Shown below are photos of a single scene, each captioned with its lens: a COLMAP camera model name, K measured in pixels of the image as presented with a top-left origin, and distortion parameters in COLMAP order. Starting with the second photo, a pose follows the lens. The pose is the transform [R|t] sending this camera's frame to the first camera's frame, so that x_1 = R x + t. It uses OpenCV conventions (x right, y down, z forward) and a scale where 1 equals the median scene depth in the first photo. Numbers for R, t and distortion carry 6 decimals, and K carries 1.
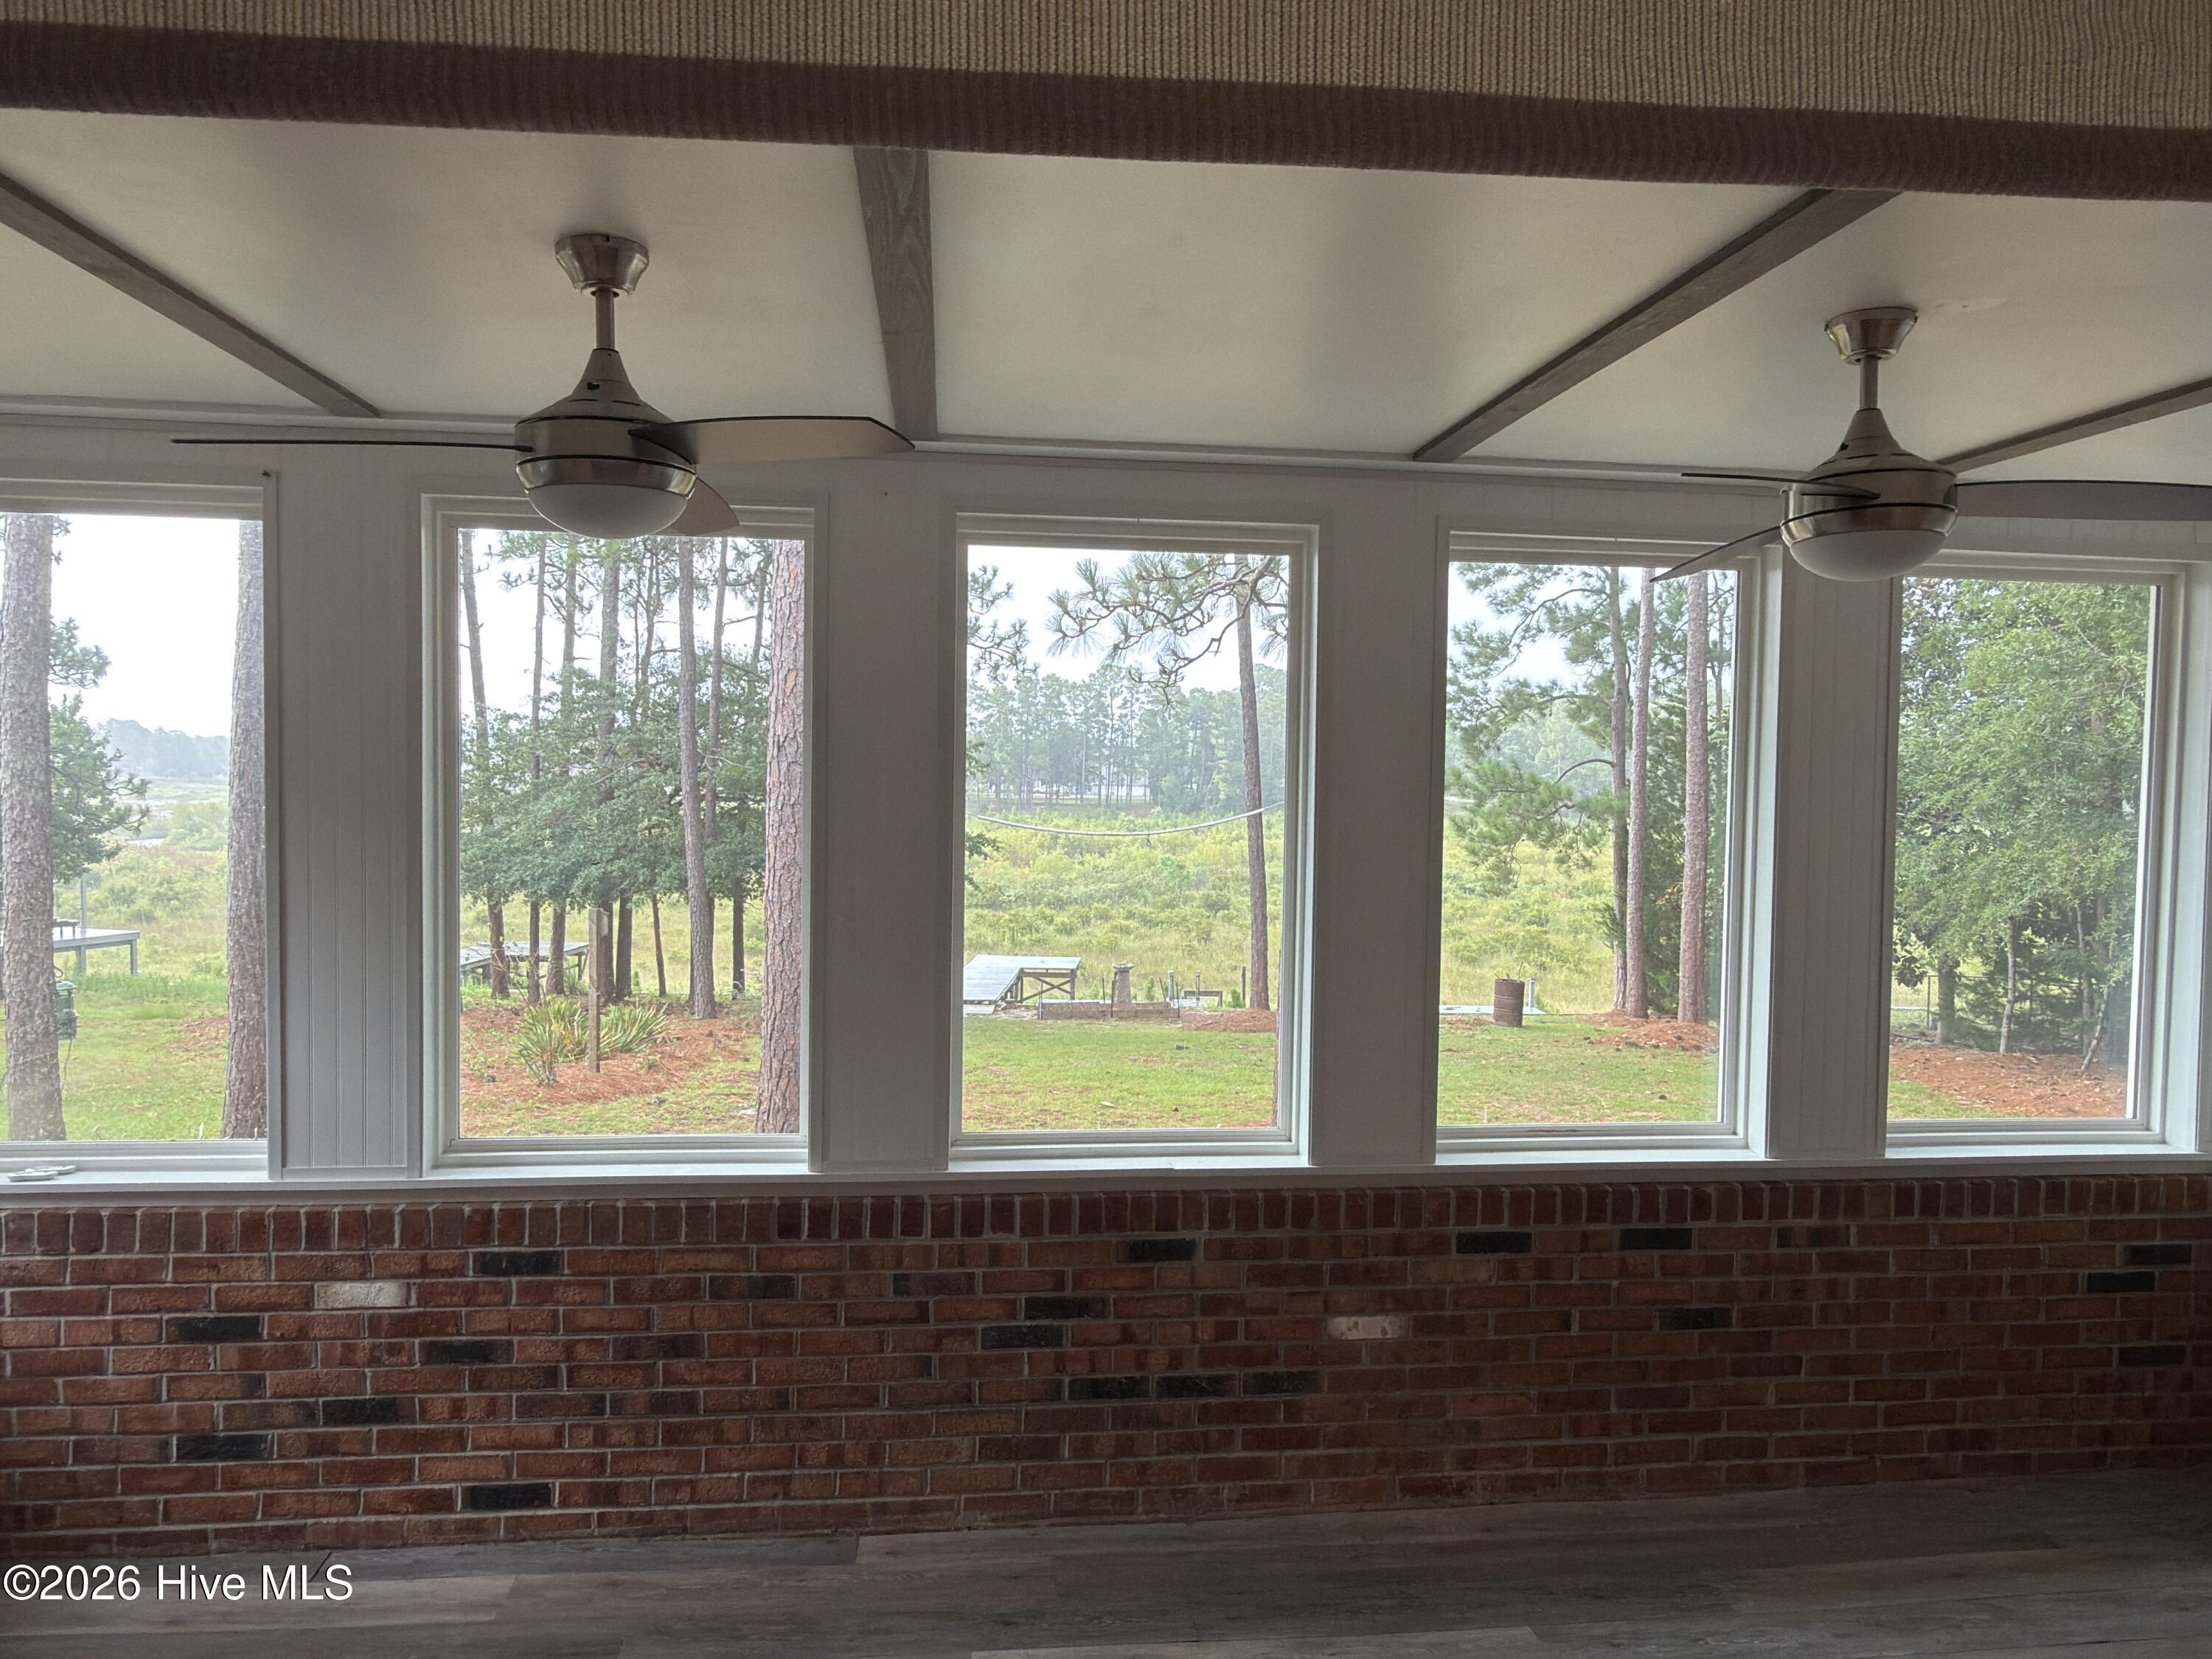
lens RADIAL K [[1437.6, 0, 1110.0], [0, 1437.6, 830.8], [0, 0, 1]] dist [-0.006565, 0.006406]
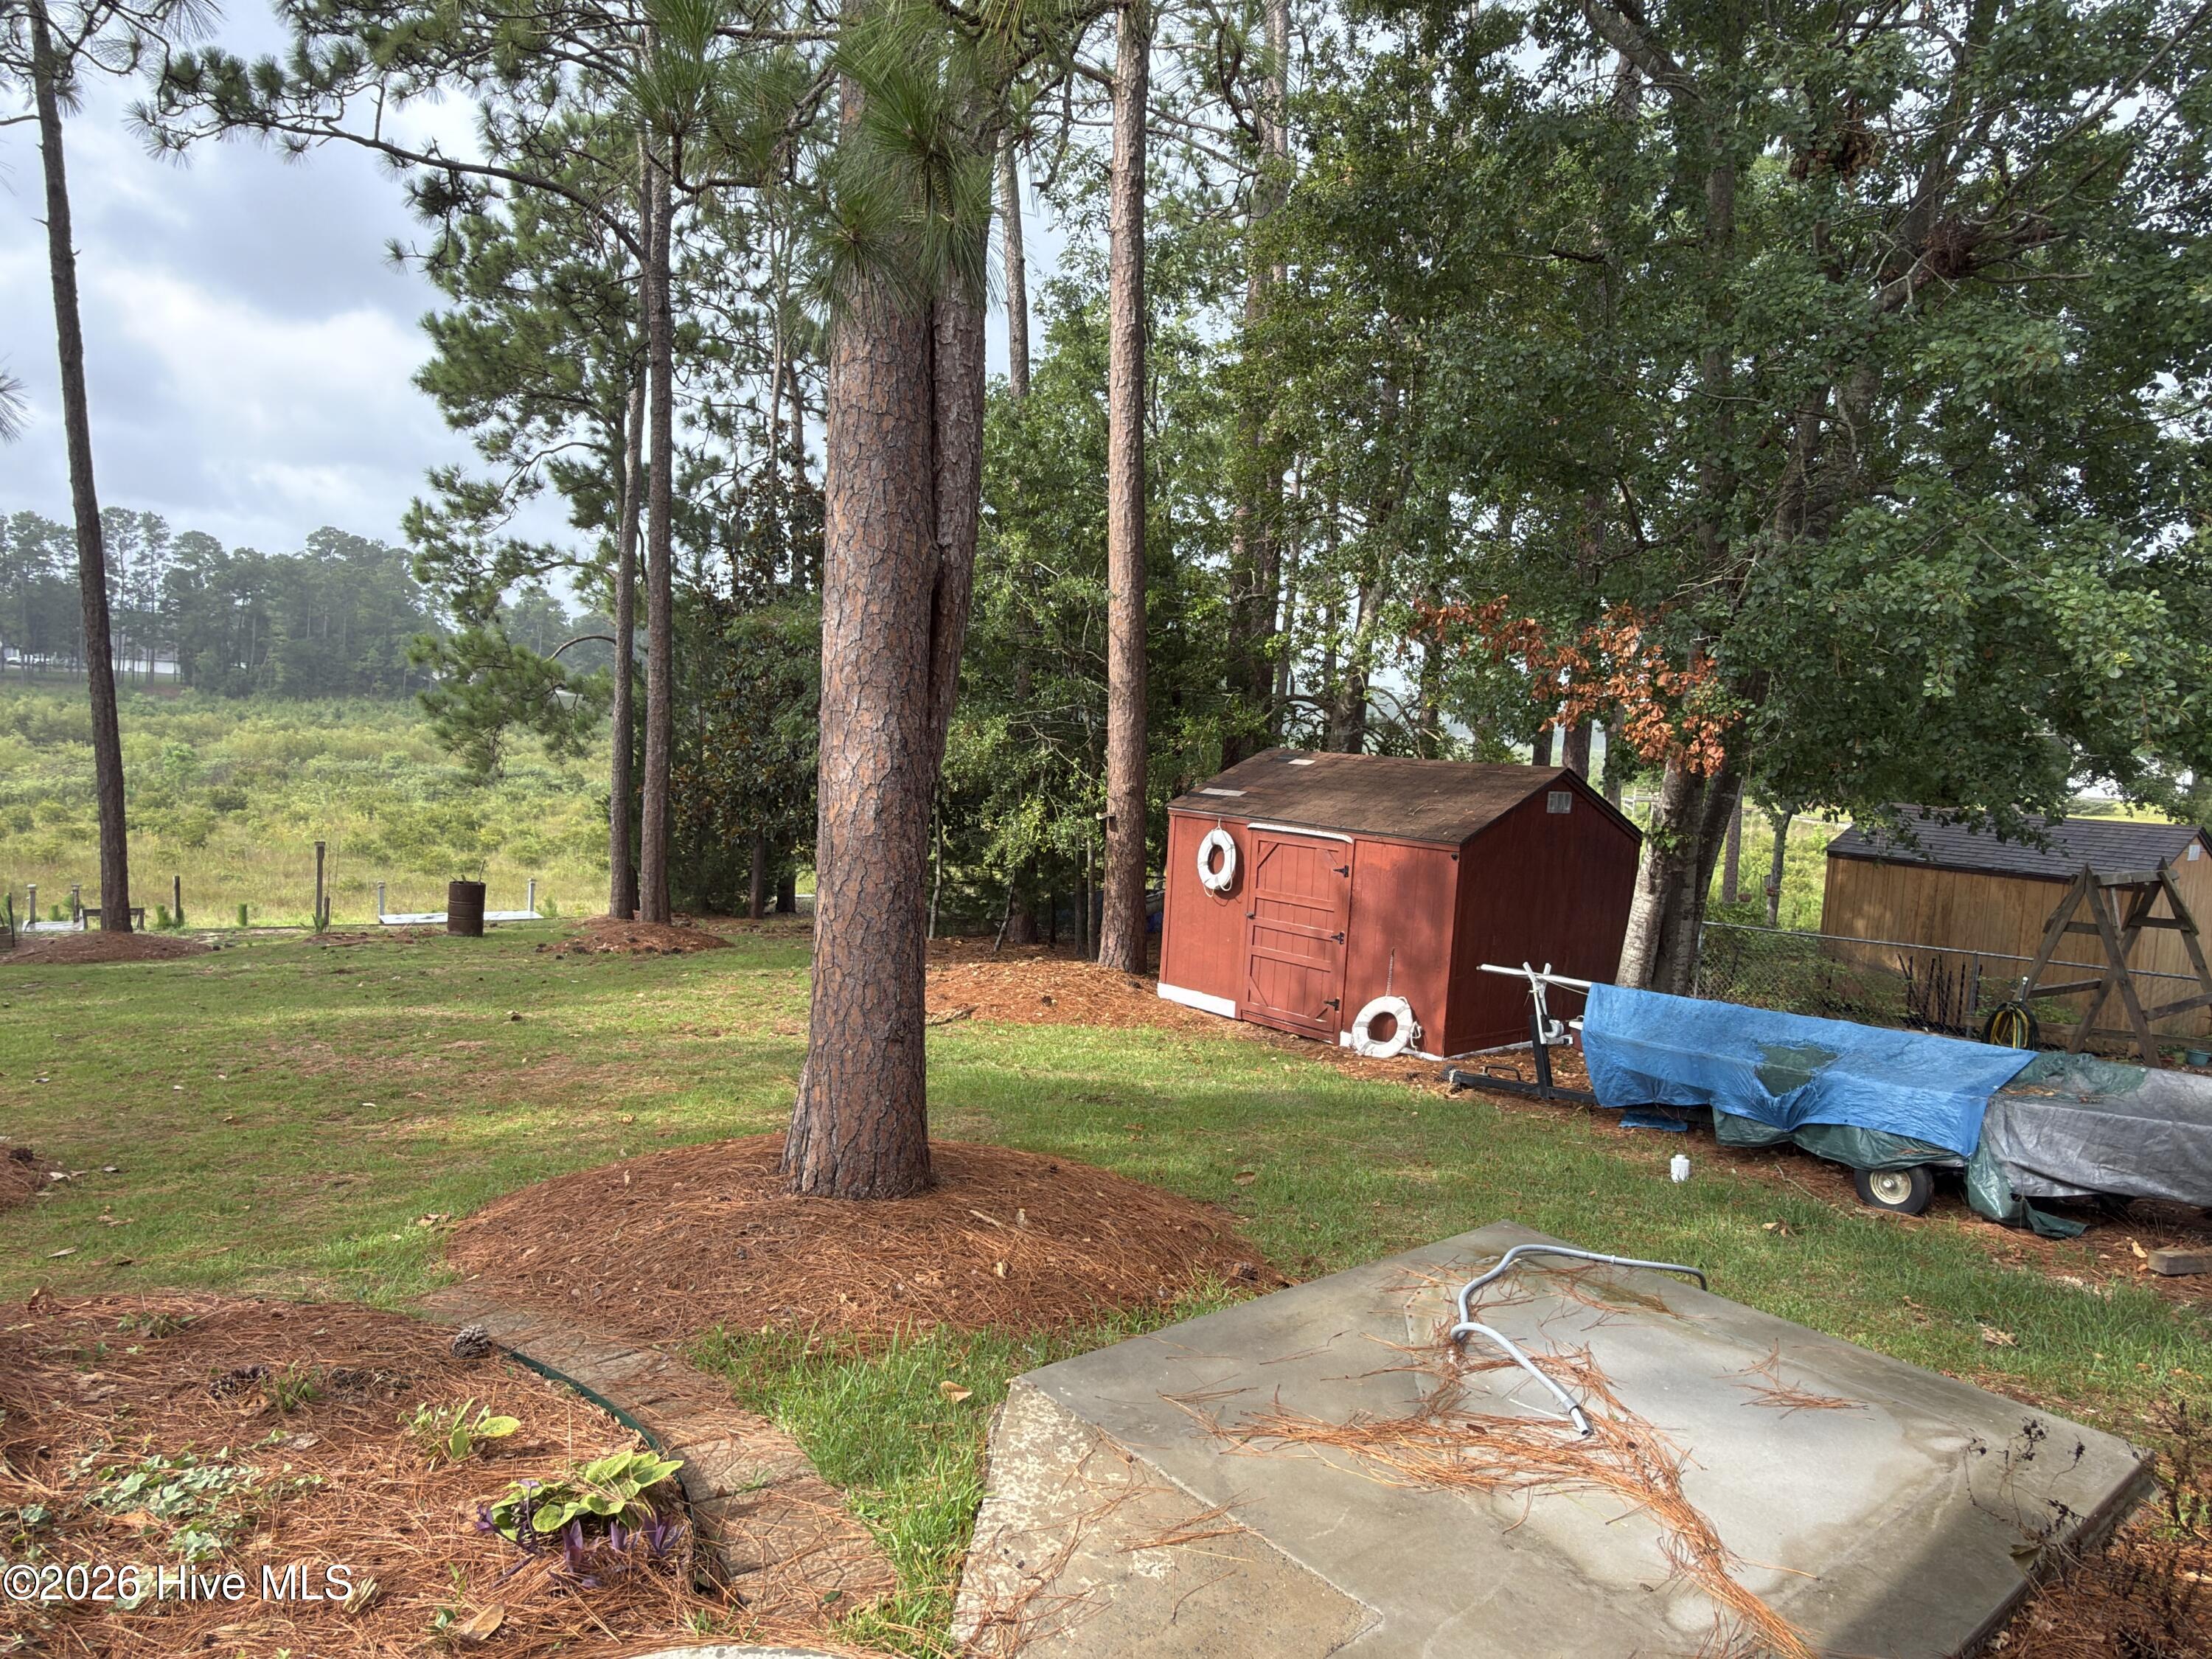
lens RADIAL K [[1437.6, 0, 1115.0], [0, 1437.6, 830.7], [0, 0, 1]] dist [-0.006565, 0.006406]
pose [[0.831470, -0.013238, 0.555412, 1.003738], [-0.025292, 0.997778, 0.061645, 0.083185], [-0.554994, -0.065304, 0.829287, 0.585253]]
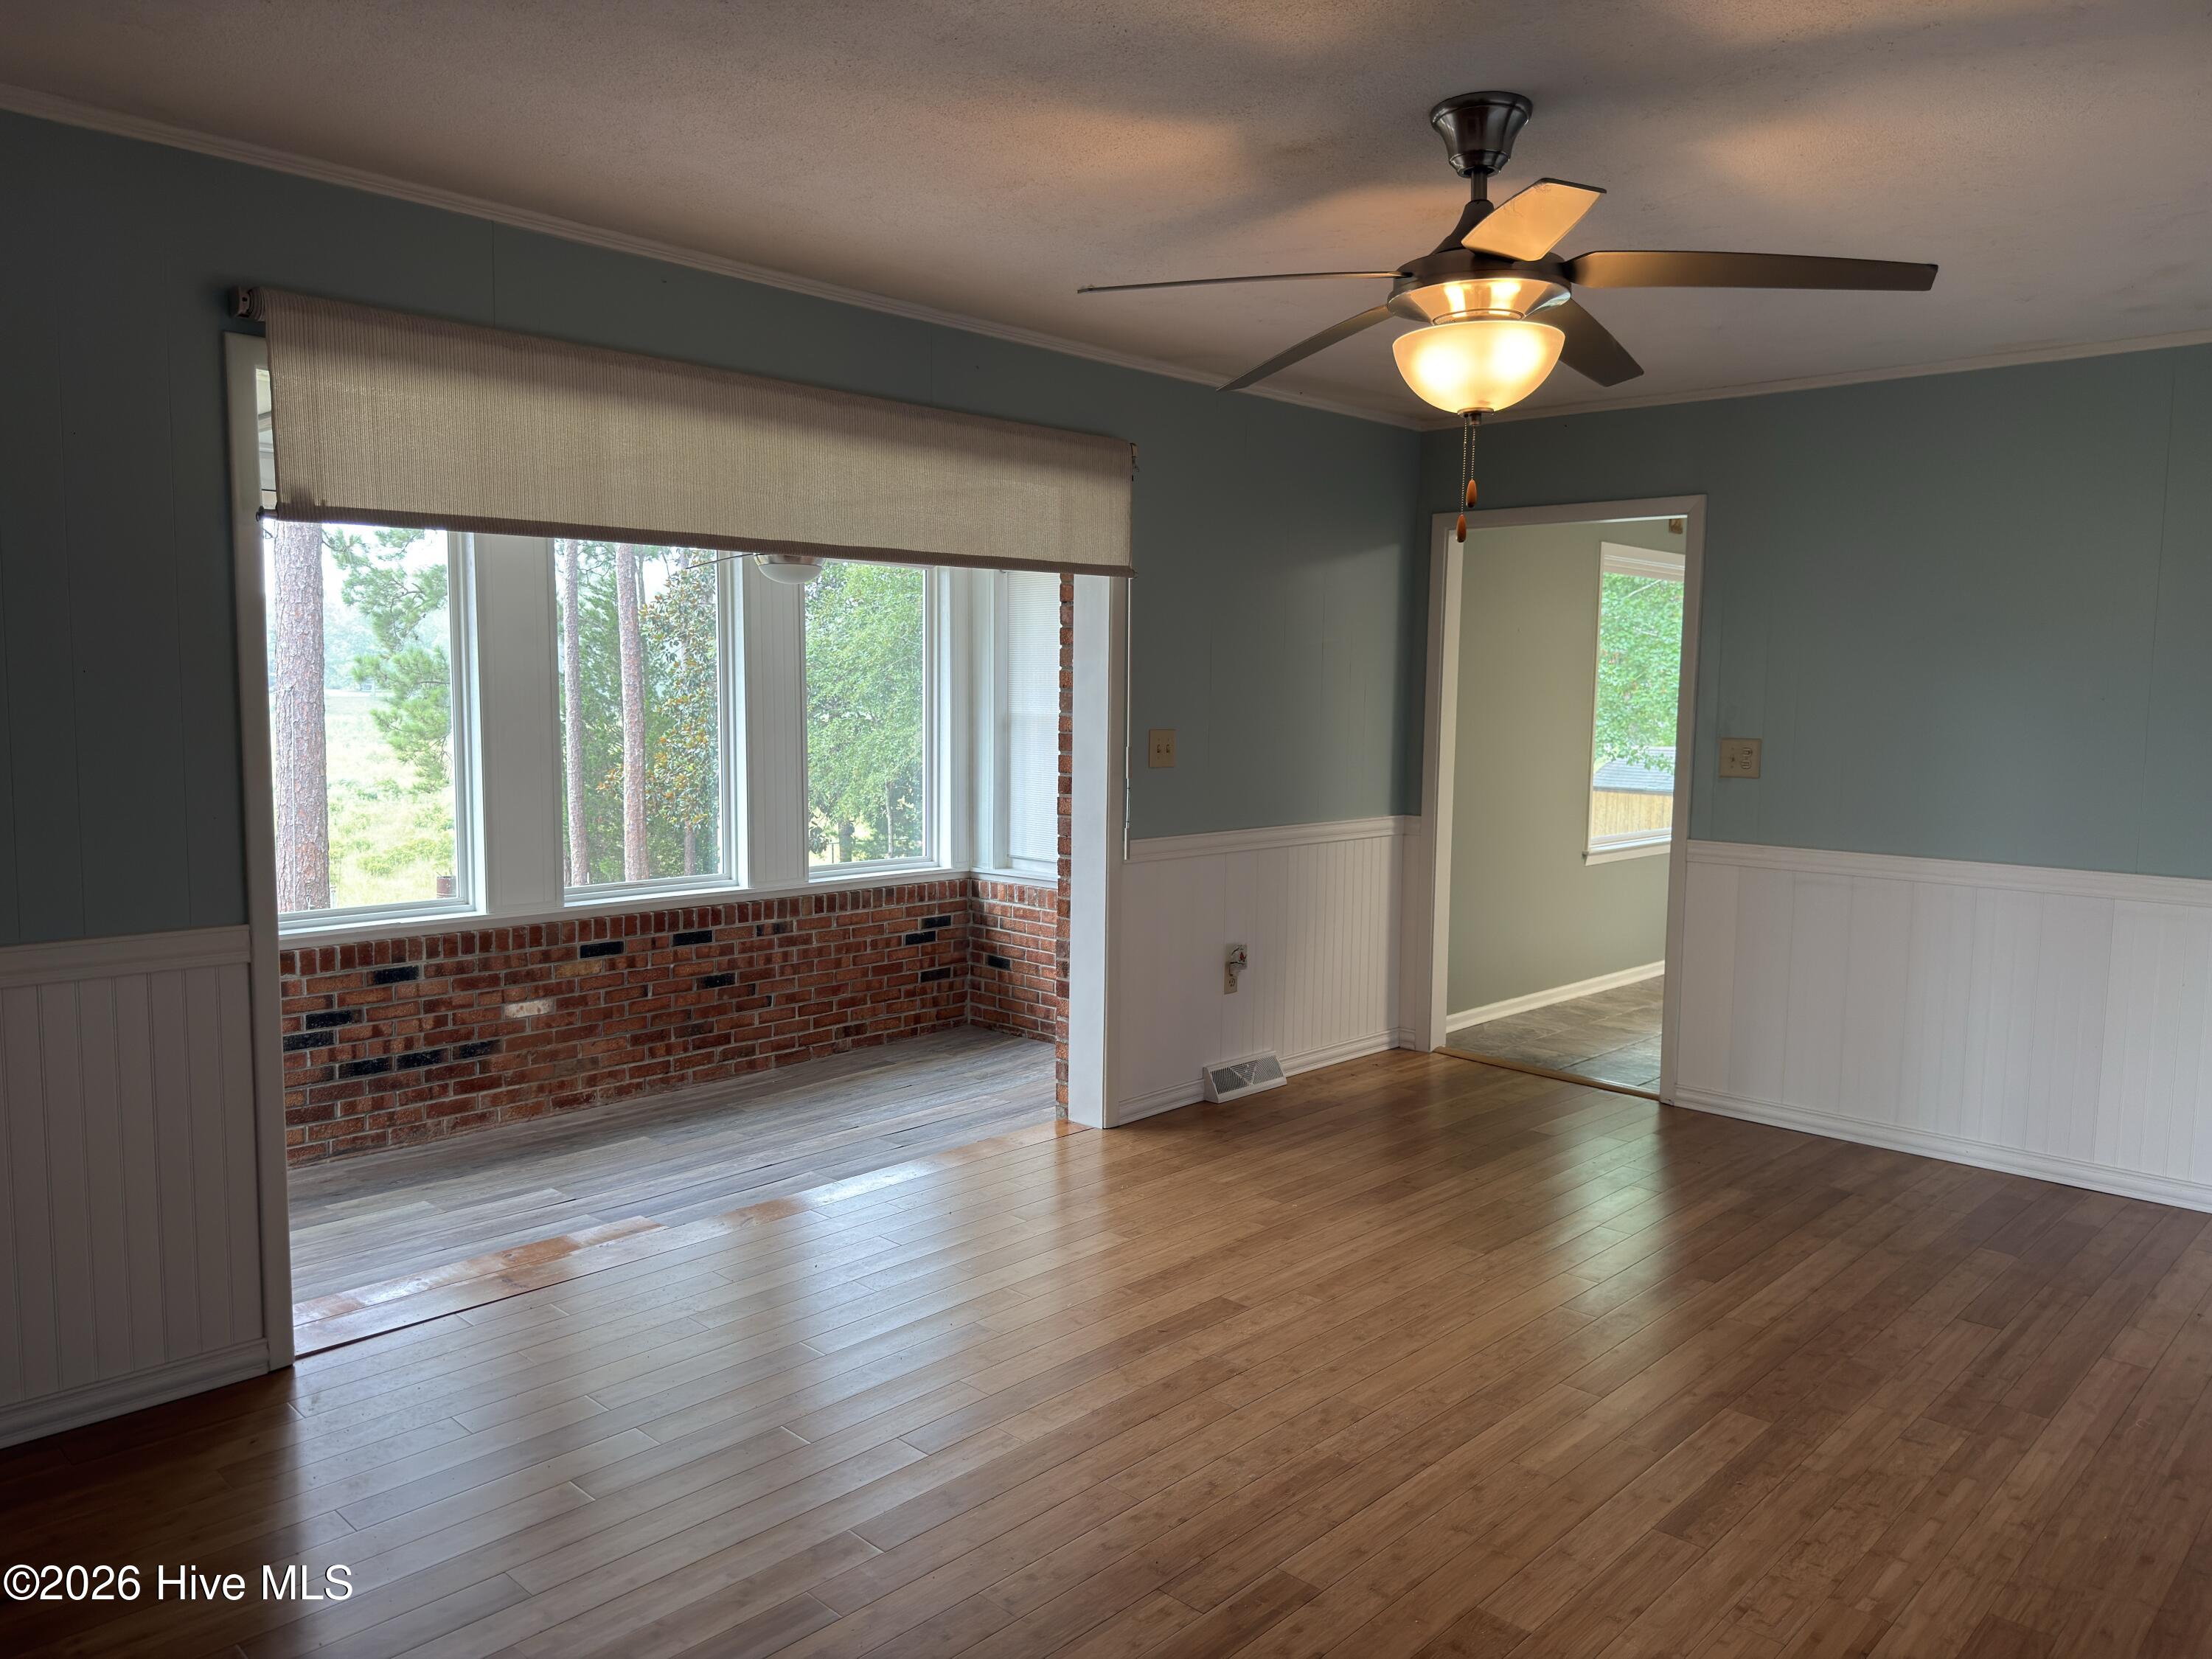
lens RADIAL K [[1541.5, 0, 1120.4], [0, 1541.5, 823.4], [0, 0, 1]] dist [0.009206, -0.025664]
pose [[0.761021, -0.059696, 0.645975, -0.406483], [0.018863, 0.997372, 0.069946, 0.023669], [-0.648453, -0.041046, 0.760147, -0.719469]]
